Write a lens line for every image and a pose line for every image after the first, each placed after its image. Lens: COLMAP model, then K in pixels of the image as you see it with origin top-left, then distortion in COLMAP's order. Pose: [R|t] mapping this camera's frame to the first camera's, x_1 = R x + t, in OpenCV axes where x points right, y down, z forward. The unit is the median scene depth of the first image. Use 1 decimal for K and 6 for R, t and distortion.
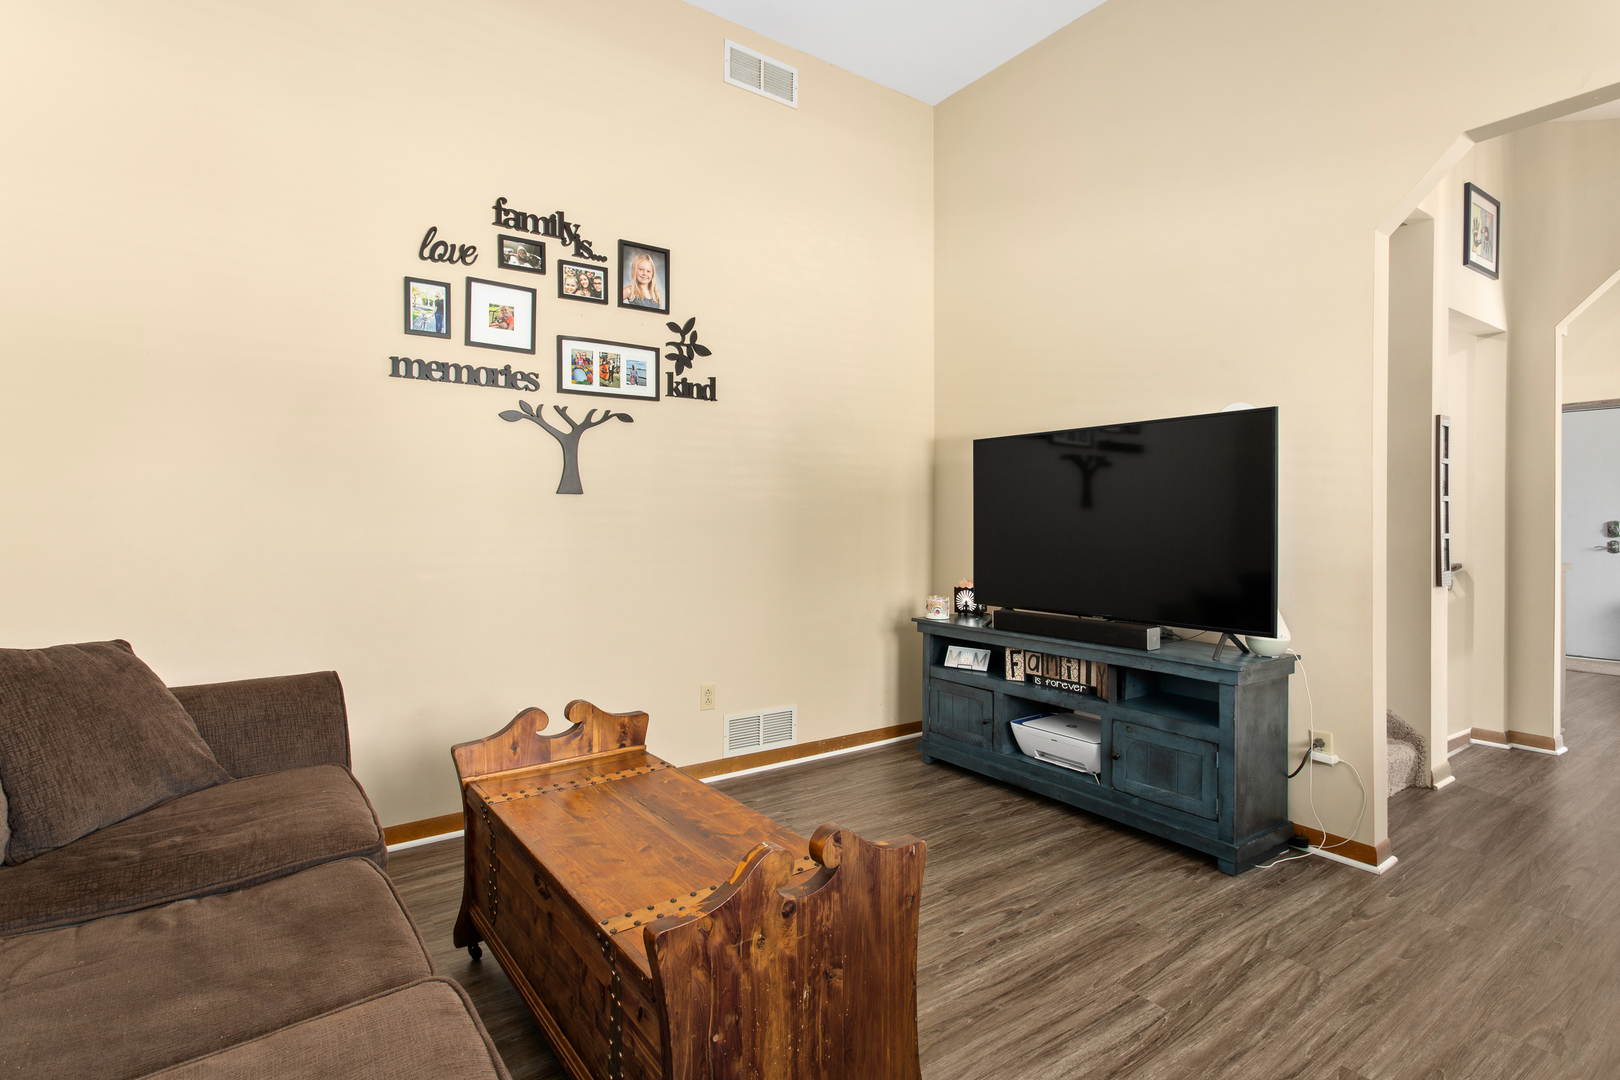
lens RADIAL K [[784.1, 0, 806.4], [0, 784.1, 531.8], [0, 0, 1]] dist [0.001045, 0.000084]
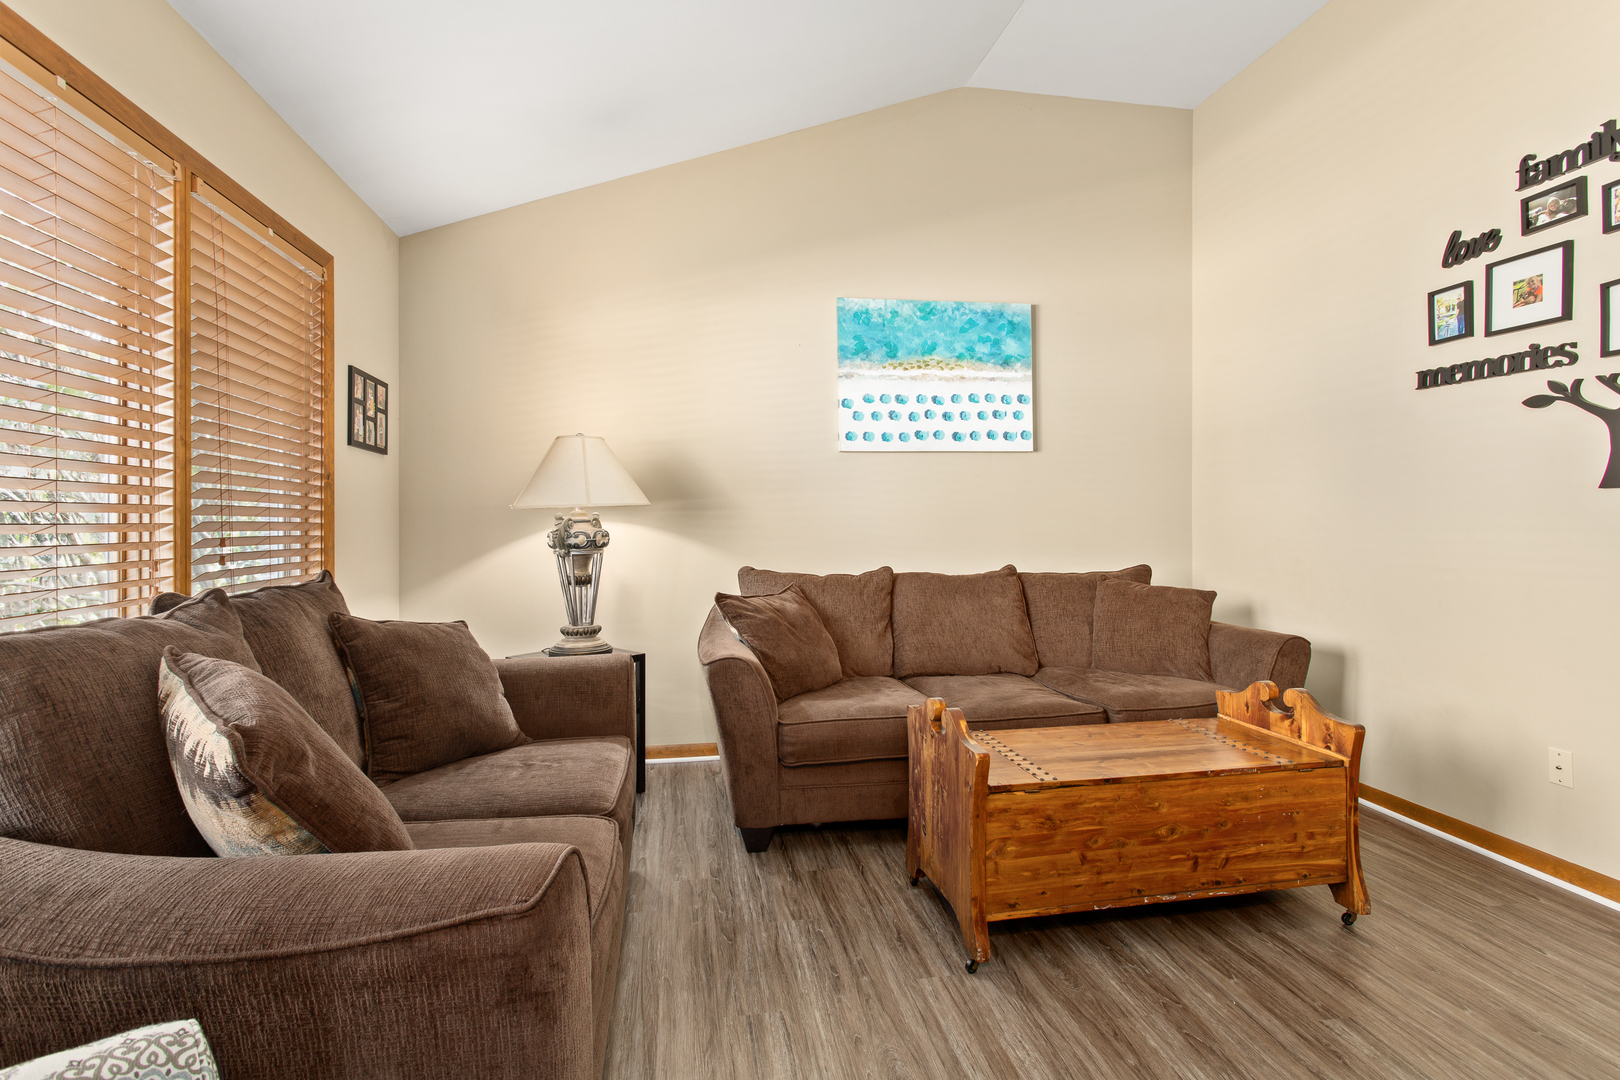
lens RADIAL K [[785.6, 0, 812.9], [0, 785.6, 536.5], [0, 0, 1]] dist [0.012954, 0.000278]
pose [[-0.425889, 0.019222, -0.904571, 0.769324], [-0.010697, 0.999597, 0.026278, -0.013933], [0.904712, 0.020868, -0.425512, 0.664590]]
